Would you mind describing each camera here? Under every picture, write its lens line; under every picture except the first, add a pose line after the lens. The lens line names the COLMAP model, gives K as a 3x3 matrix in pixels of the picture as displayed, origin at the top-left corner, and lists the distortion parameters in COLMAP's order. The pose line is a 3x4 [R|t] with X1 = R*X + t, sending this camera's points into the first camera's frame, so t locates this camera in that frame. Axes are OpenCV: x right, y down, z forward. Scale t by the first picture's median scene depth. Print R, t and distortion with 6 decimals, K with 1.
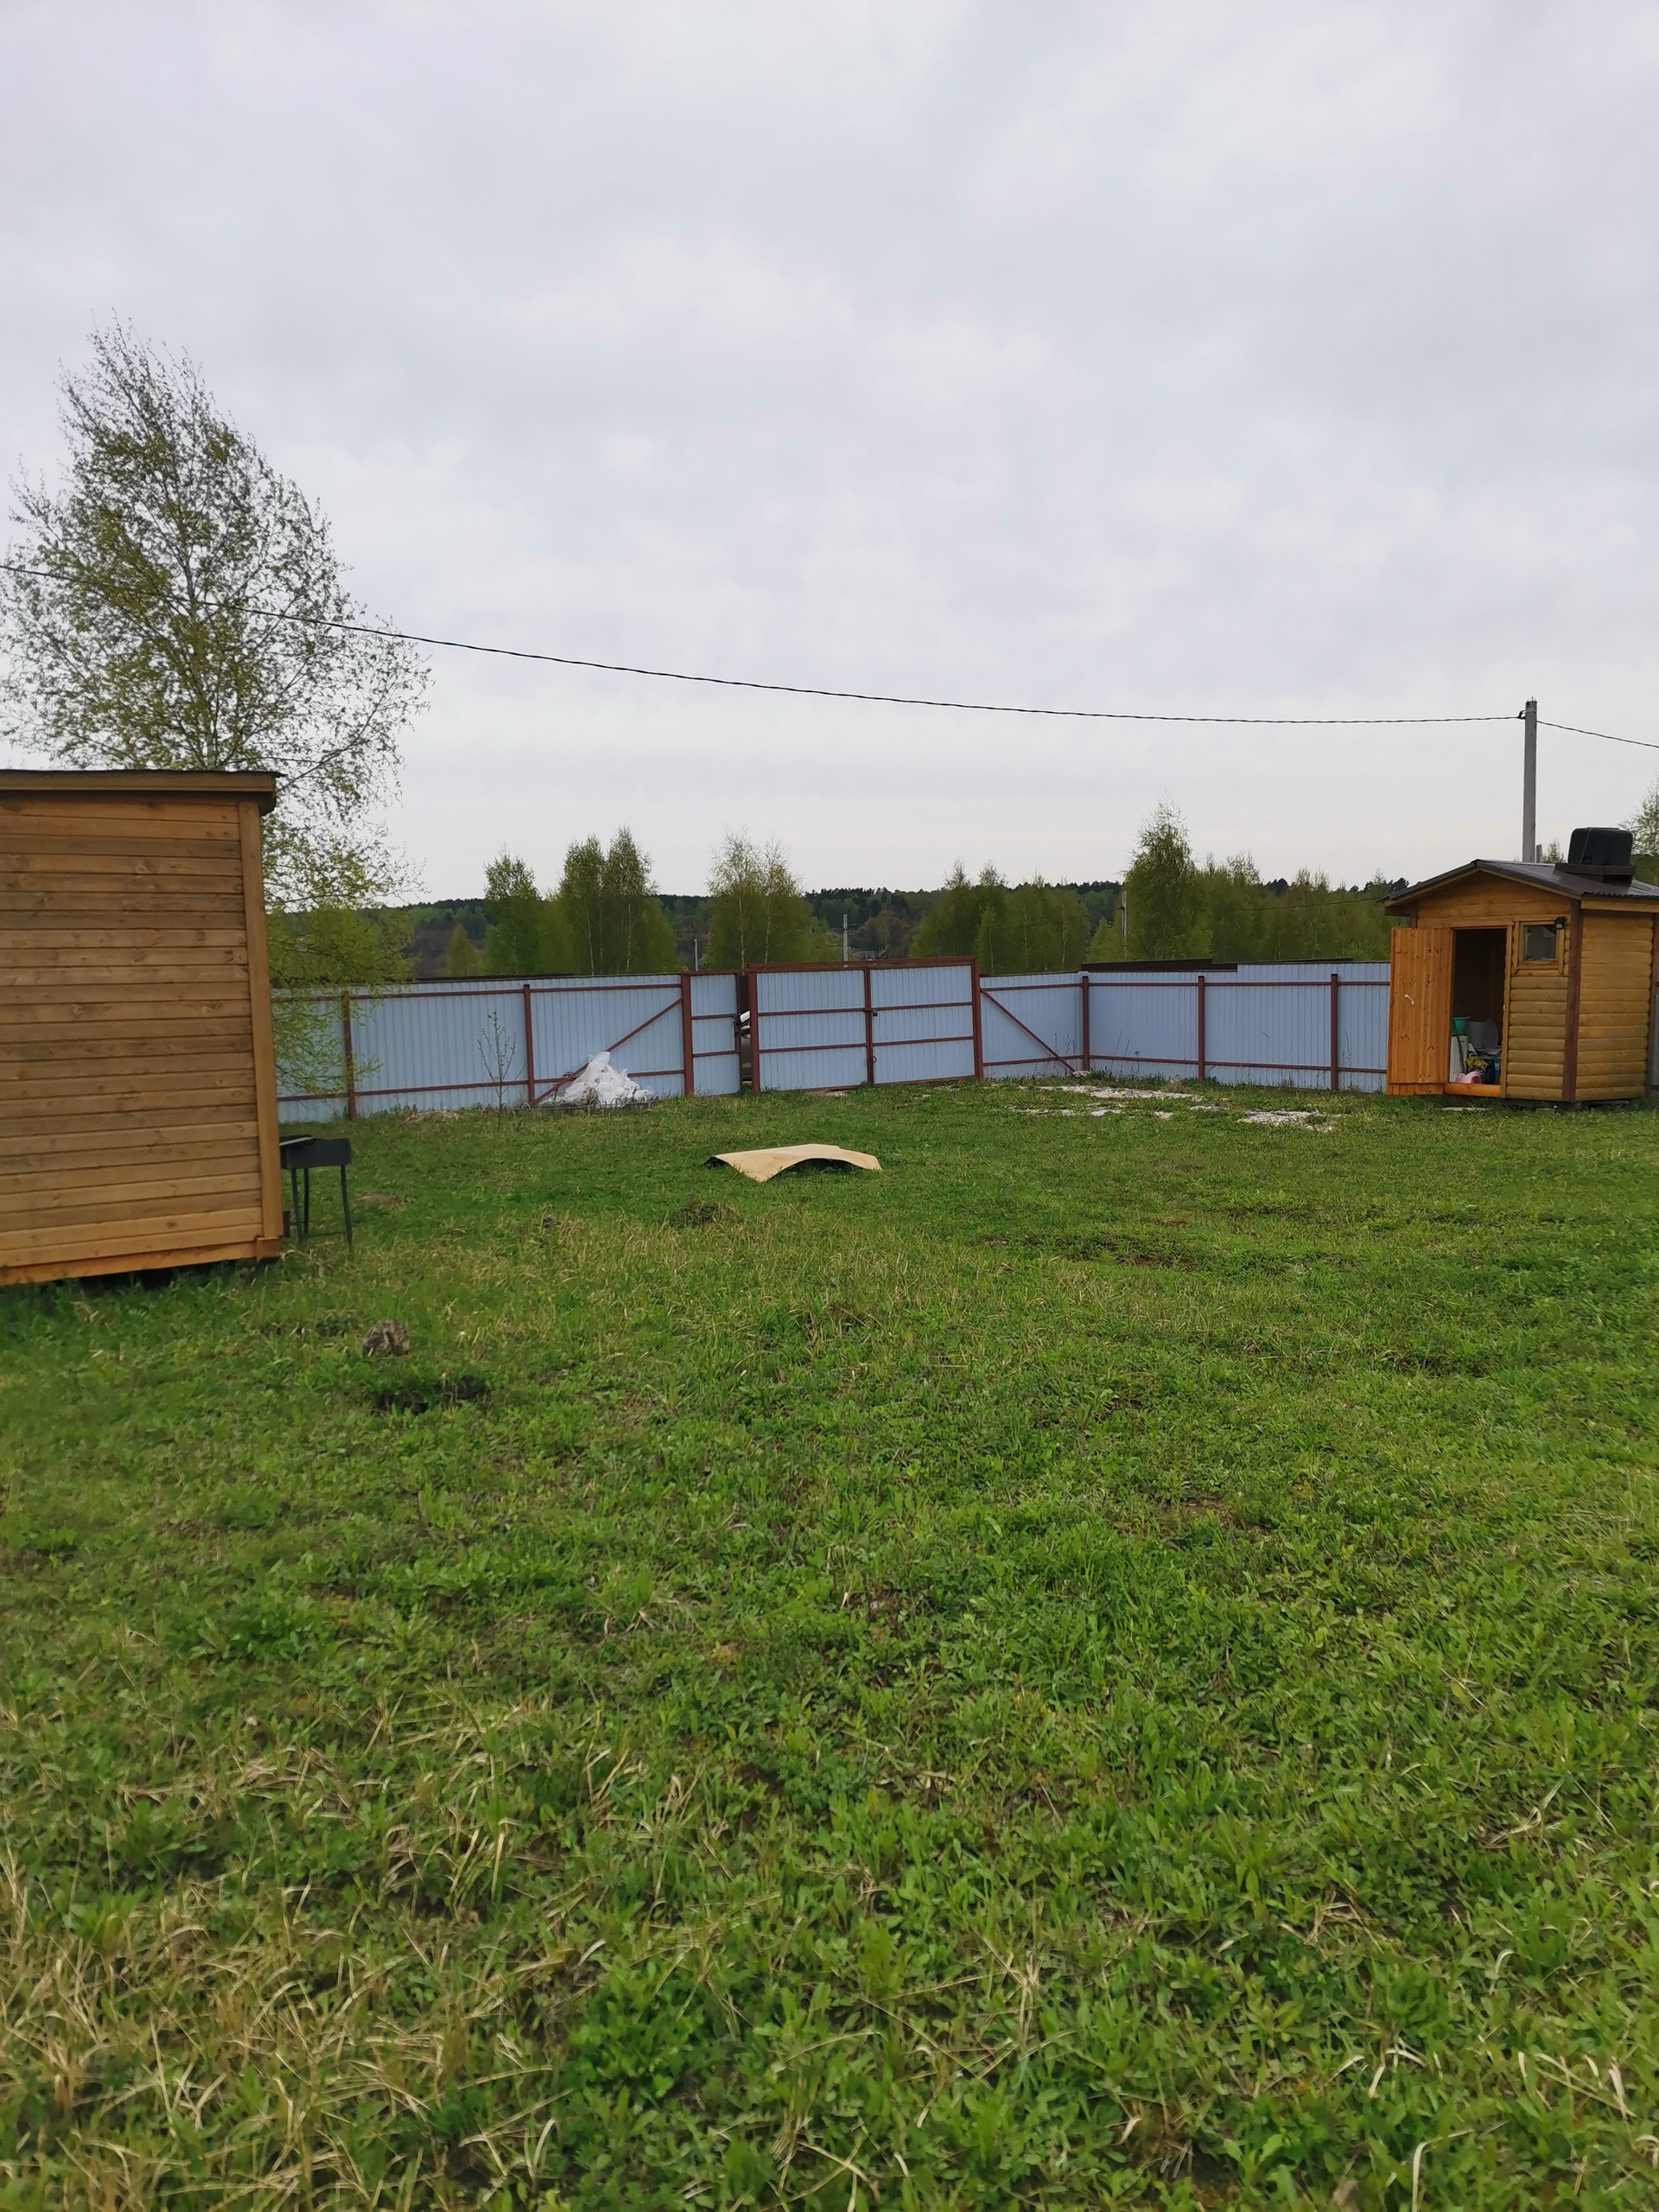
lens RADIAL K [[1661.9, 0, 870.8], [0, 1661.9, 1101.9], [0, 0, 1]] dist [0.144230, -0.152497]
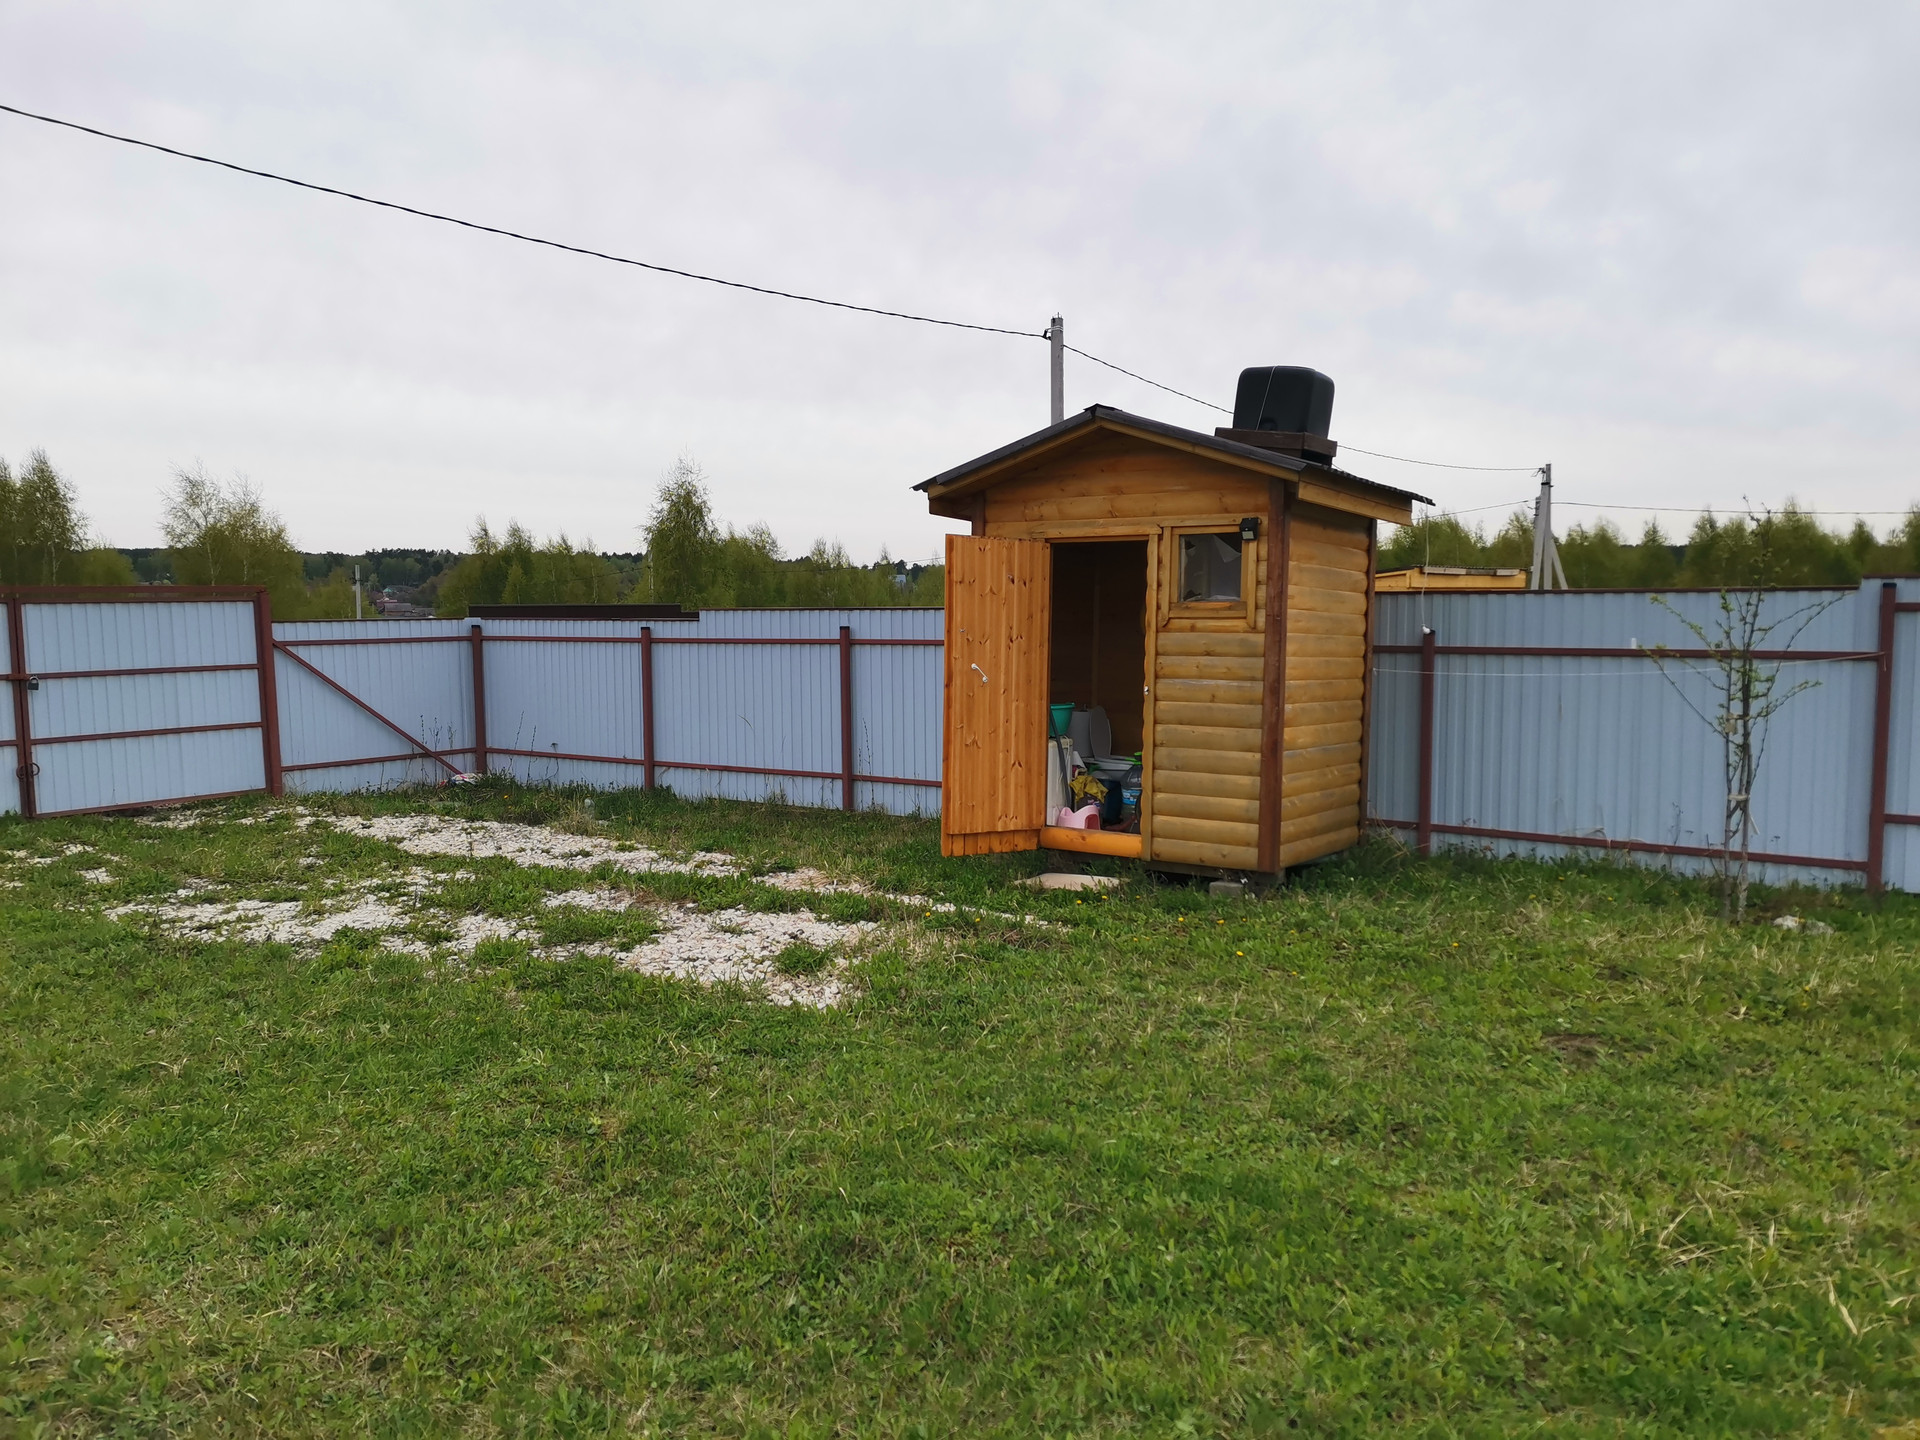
lens RADIAL K [[1442.5, 0, 953.8], [0, 1442.5, 727.7], [0, 0, 1]] dist [0.144230, -0.152497]
pose [[0.943025, -0.010916, 0.332541, 0.073861], [0.014858, 0.999846, -0.009313, -0.017967], [-0.332389, 0.013723, 0.943043, 0.262306]]
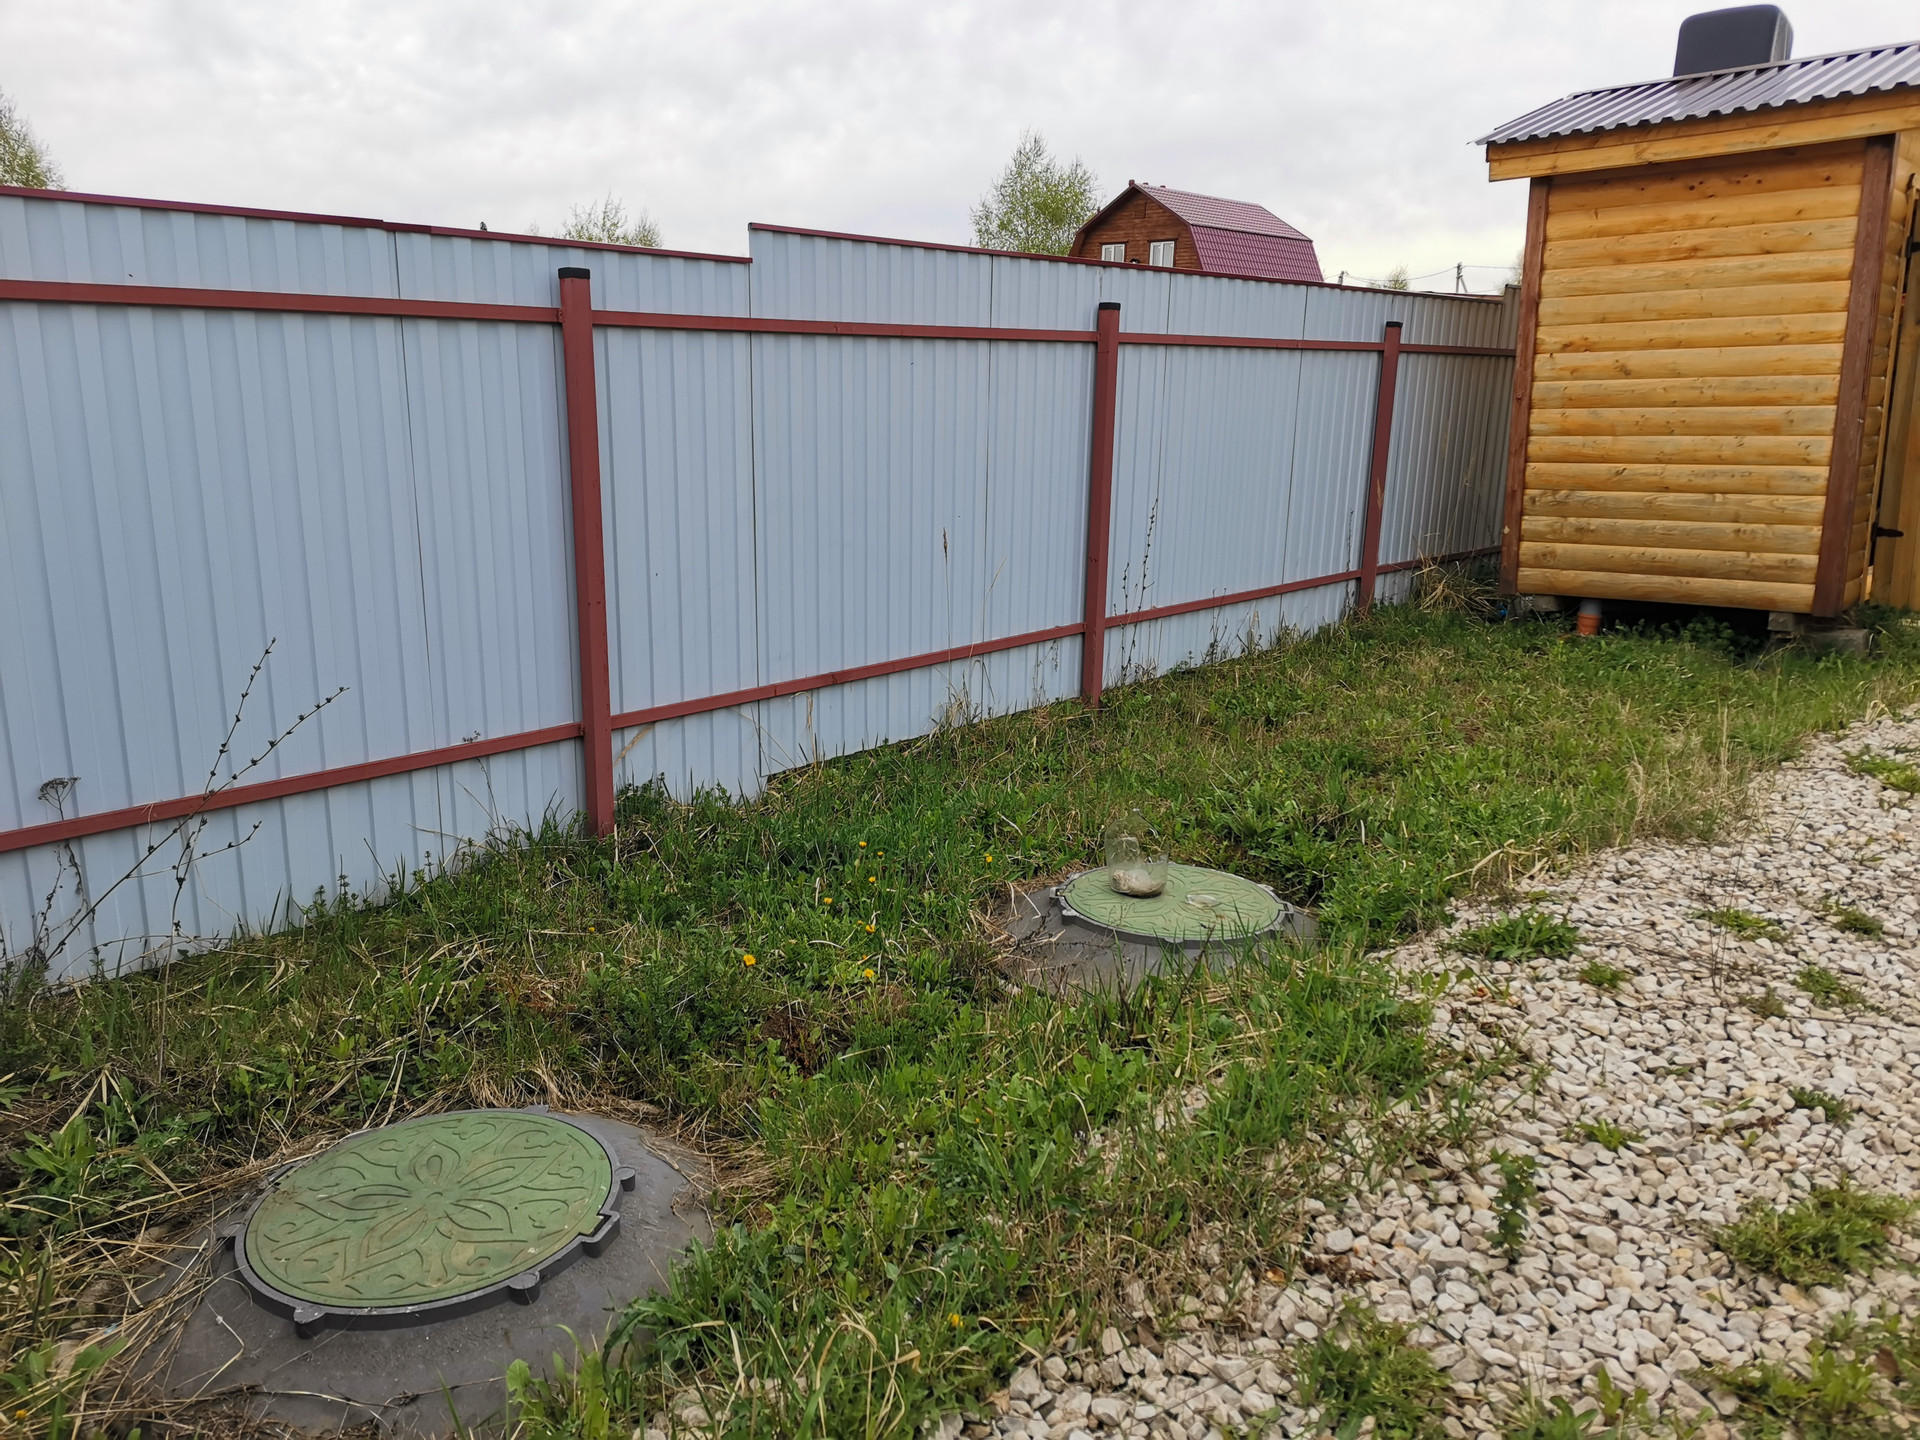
lens RADIAL K [[1442.5, 0, 953.8], [0, 1442.5, 727.7], [0, 0, 1]] dist [0.144230, -0.152497]
pose [[-0.212275, -0.225094, 0.950932, 0.014509], [0.070121, 0.967092, 0.244572, -0.037647], [-0.974691, 0.118597, -0.189506, 0.592068]]
